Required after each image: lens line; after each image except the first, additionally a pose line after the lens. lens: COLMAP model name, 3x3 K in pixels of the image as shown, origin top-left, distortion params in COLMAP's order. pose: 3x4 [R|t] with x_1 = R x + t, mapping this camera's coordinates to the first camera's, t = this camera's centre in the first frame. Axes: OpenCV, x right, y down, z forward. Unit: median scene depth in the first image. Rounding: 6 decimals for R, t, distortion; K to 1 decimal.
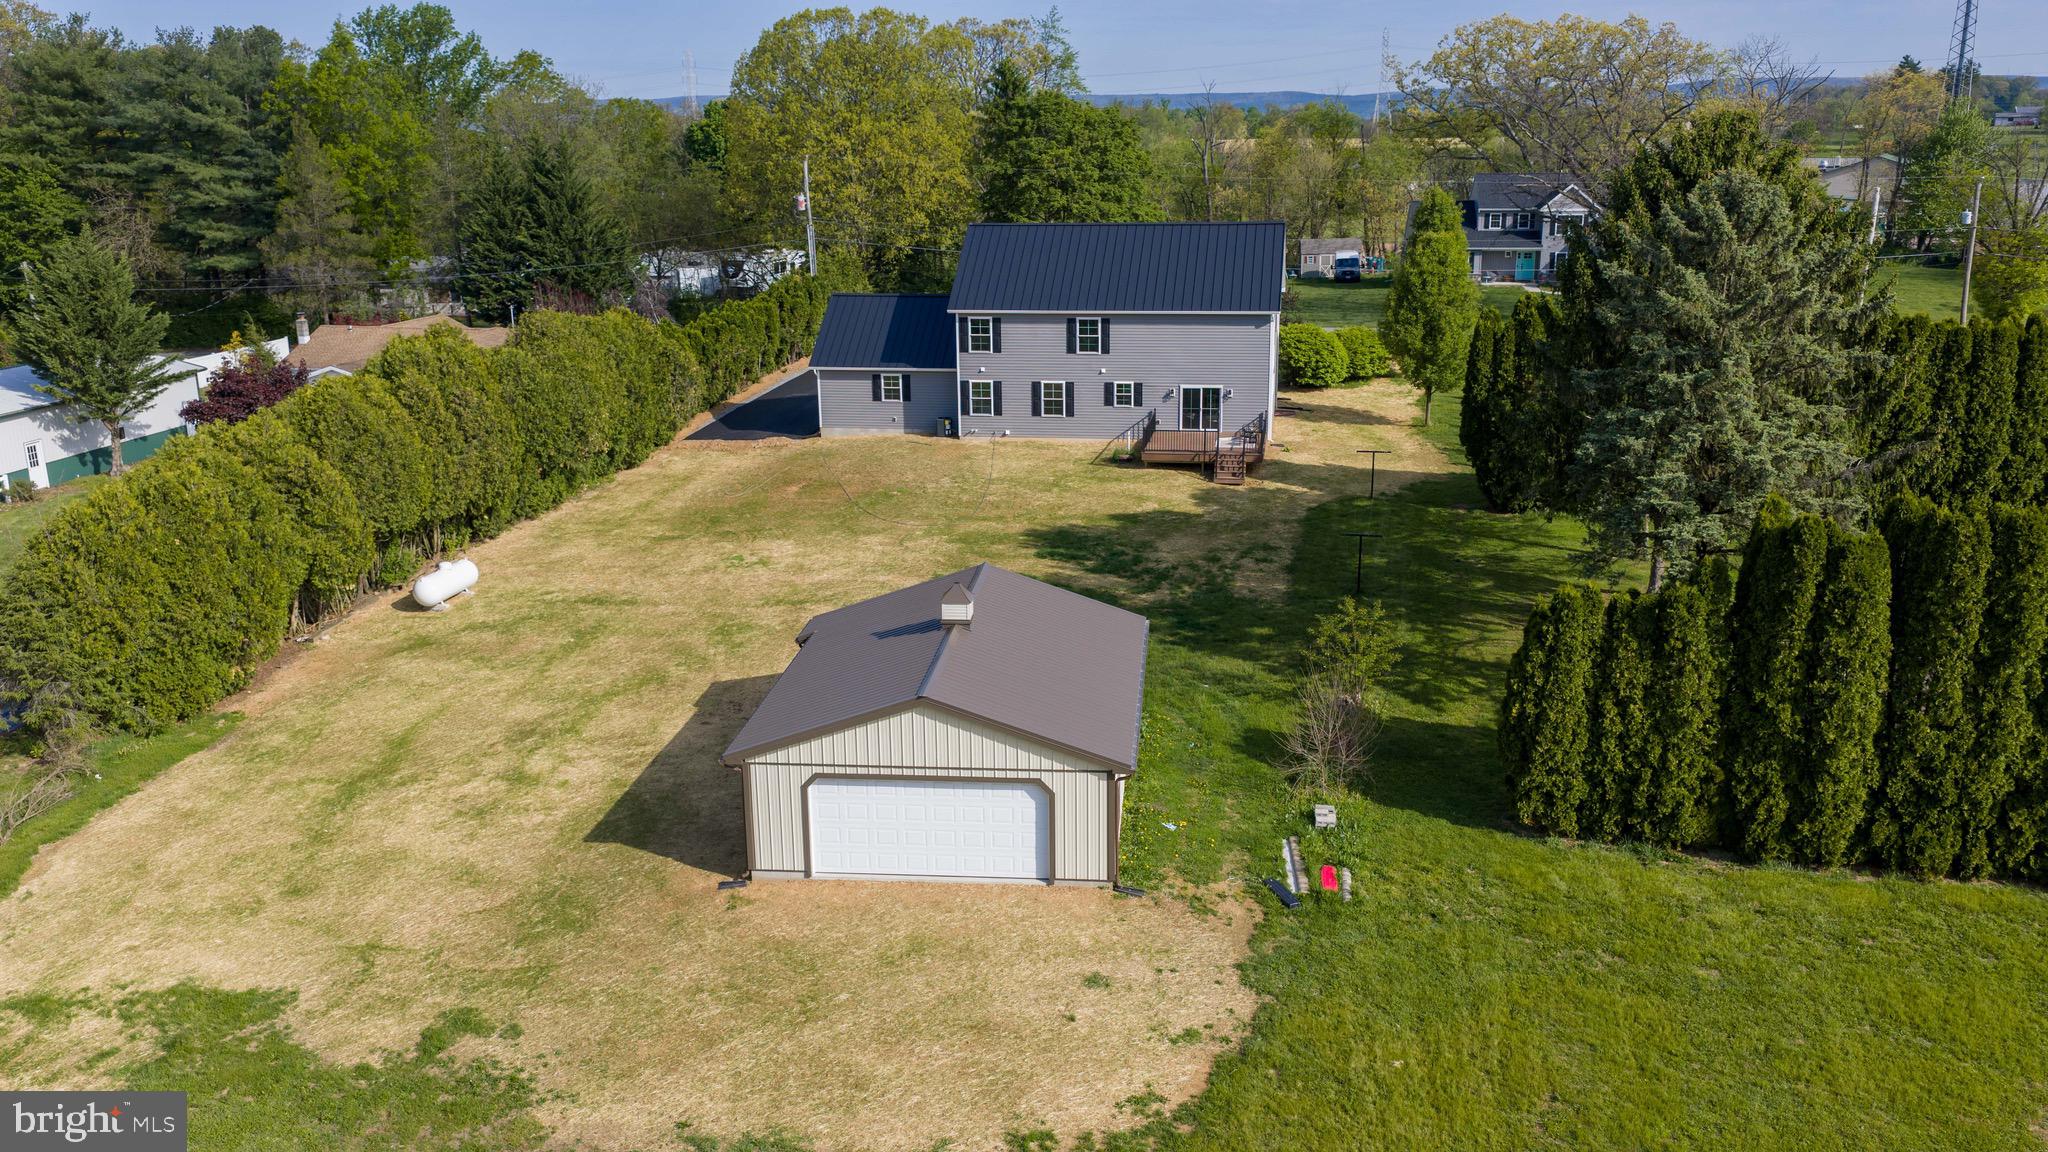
lens RADIAL K [[1692.1, 0, 1025.7], [0, 1692.1, 590.3], [0, 0, 1]] dist [0.038770, -0.079912]
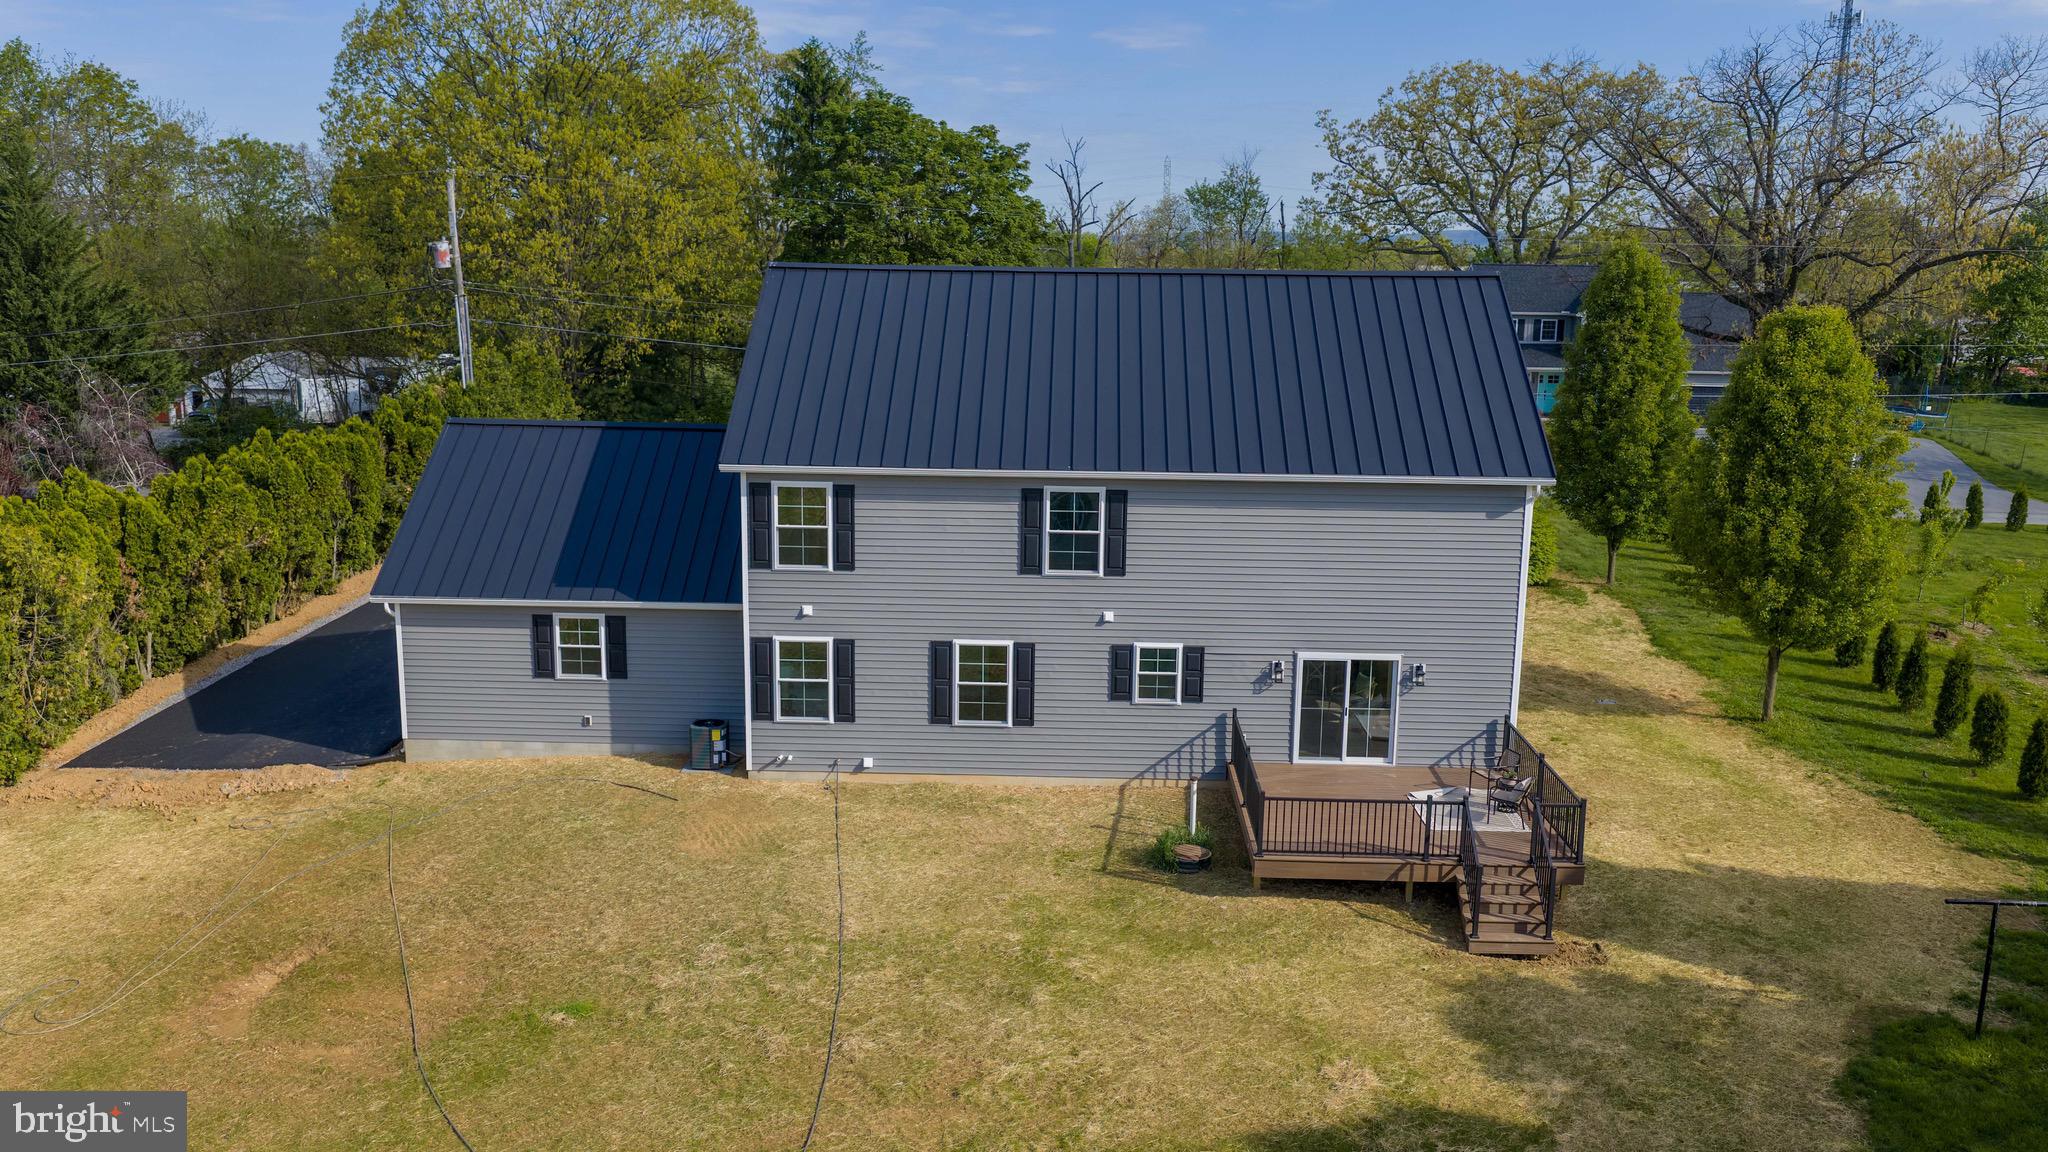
lens RADIAL K [[1692.1, 0, 1025.7], [0, 1692.1, 590.3], [0, 0, 1]] dist [0.038770, -0.079912]
pose [[0.990305, -0.000018, 0.138912, -0.029823], [0.010385, 0.997211, -0.073902, -0.104251], [-0.138523, 0.074628, 0.987543, 0.590457]]
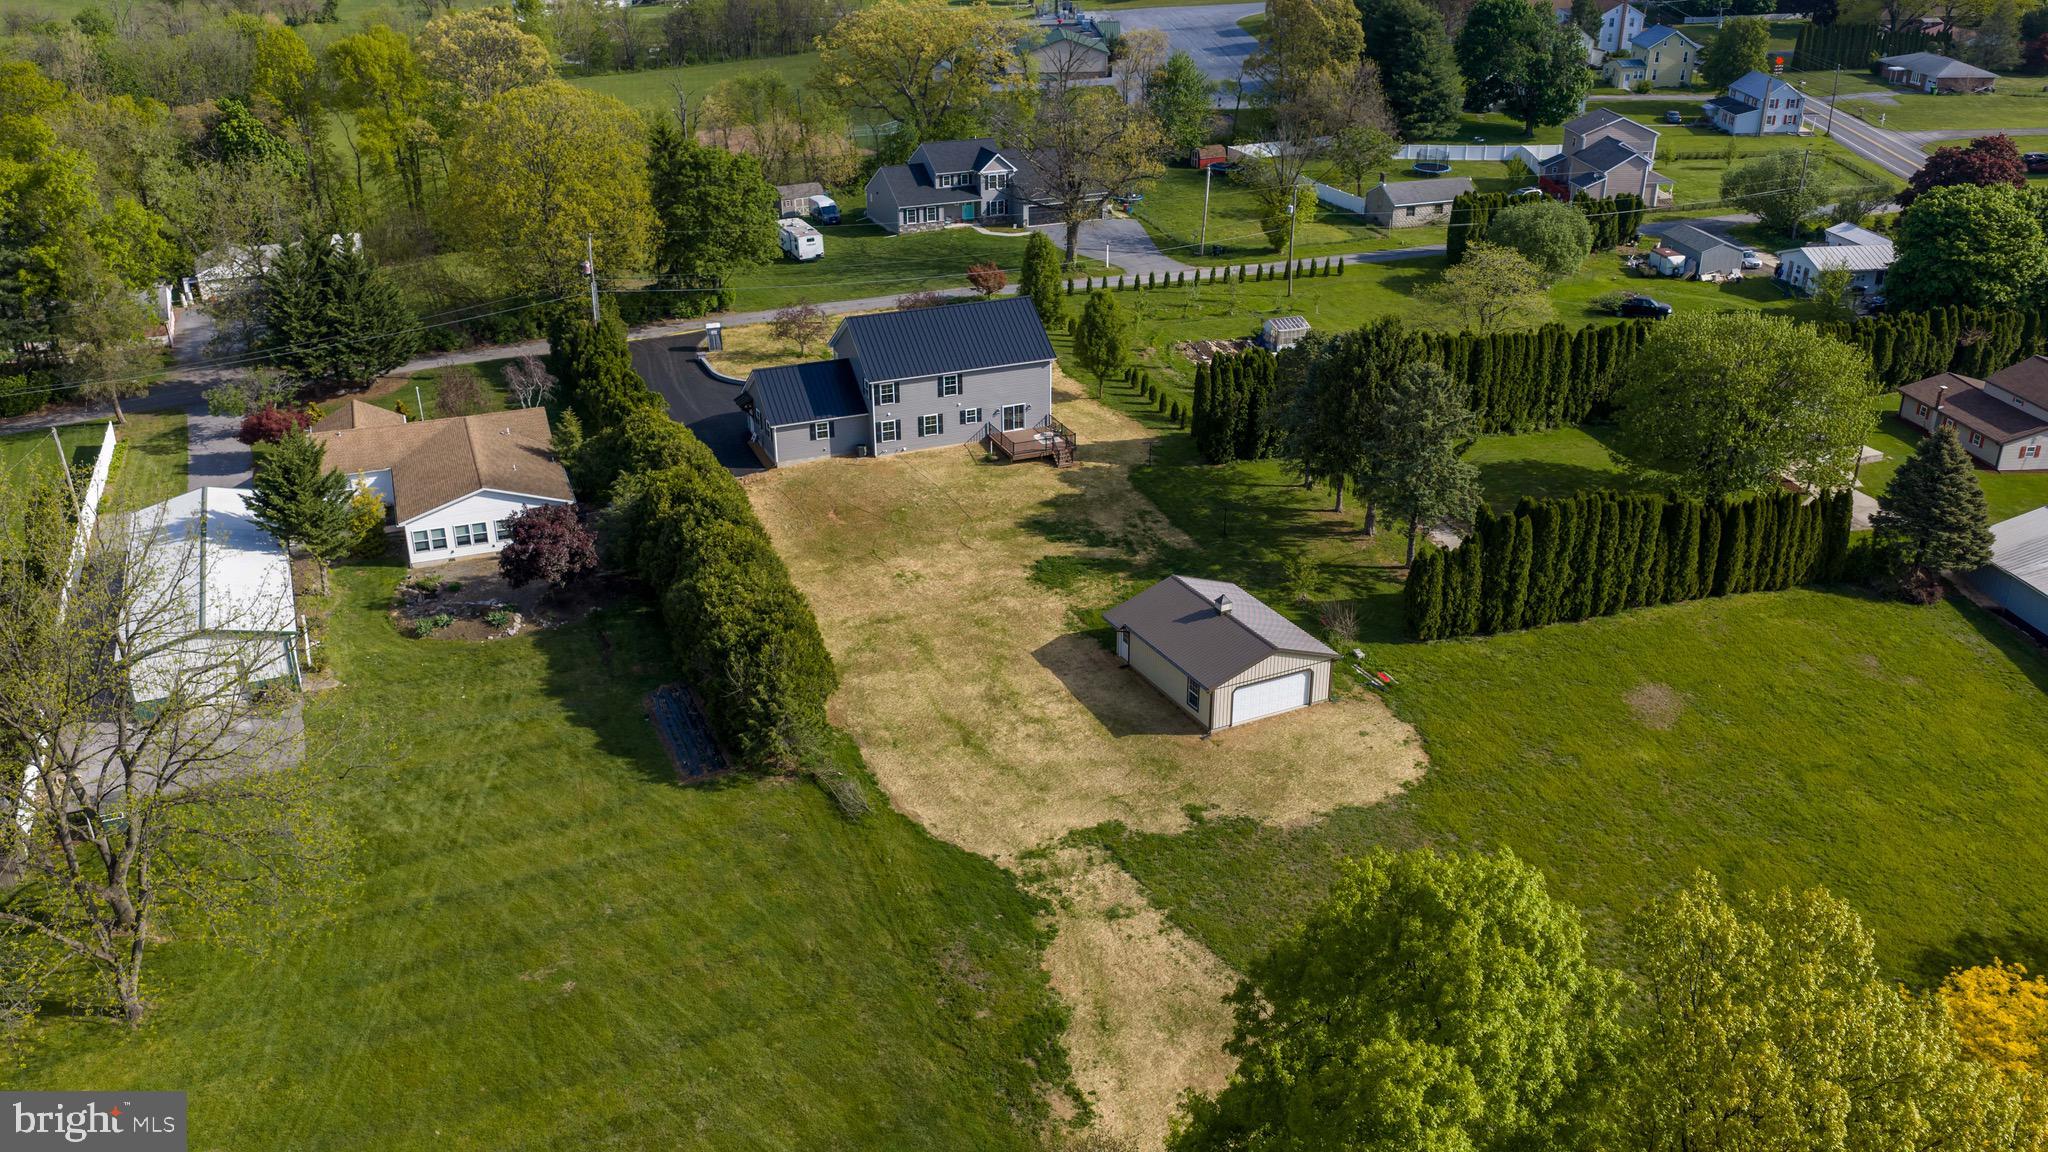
lens RADIAL K [[1692.1, 0, 1025.7], [0, 1692.1, 590.3], [0, 0, 1]] dist [0.038770, -0.079912]
pose [[0.844987, -0.218217, 0.488239, -0.735642], [0.137422, 0.970905, 0.196110, -0.264395], [-0.516828, -0.098615, 0.850390, -0.454372]]
